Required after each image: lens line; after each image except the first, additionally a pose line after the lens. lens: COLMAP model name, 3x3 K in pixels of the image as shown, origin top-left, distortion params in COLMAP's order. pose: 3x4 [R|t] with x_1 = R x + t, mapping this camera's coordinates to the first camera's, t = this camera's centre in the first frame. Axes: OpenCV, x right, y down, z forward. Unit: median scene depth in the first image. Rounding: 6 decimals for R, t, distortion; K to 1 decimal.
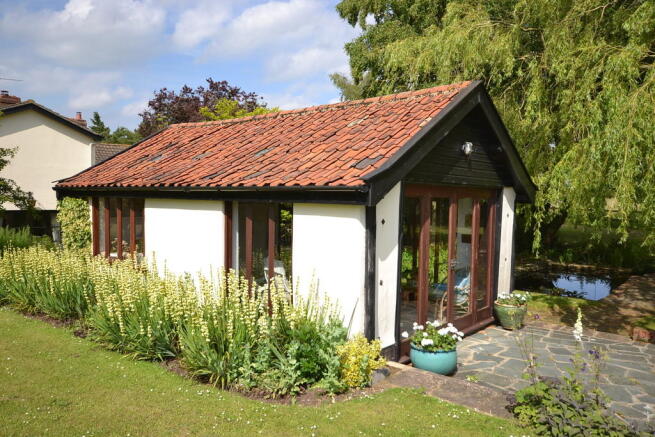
lens RADIAL K [[515.8, 0, 327.5], [0, 515.8, 218.5], [0, 0, 1]] dist [0.002413, 0.000336]
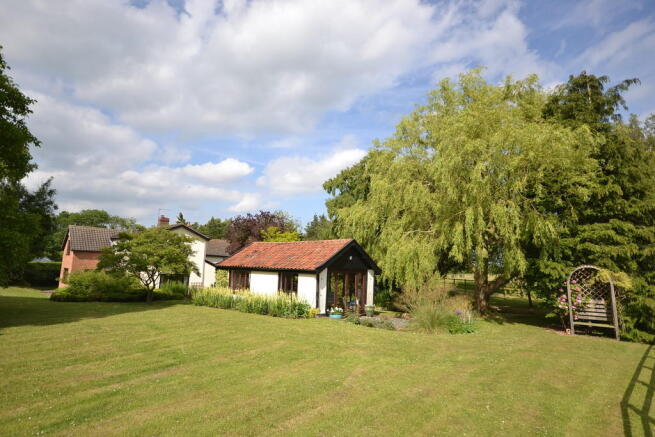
lens RADIAL K [[360.9, 0, 327.5], [0, 360.9, 218.5], [0, 0, 1]] dist [-0.001678, 0.000039]
pose [[0.999790, 0.020475, 0.001228, 0.121046], [-0.019931, 0.983885, -0.177686, 0.035687], [-0.004846, 0.177624, 0.984087, -1.497233]]
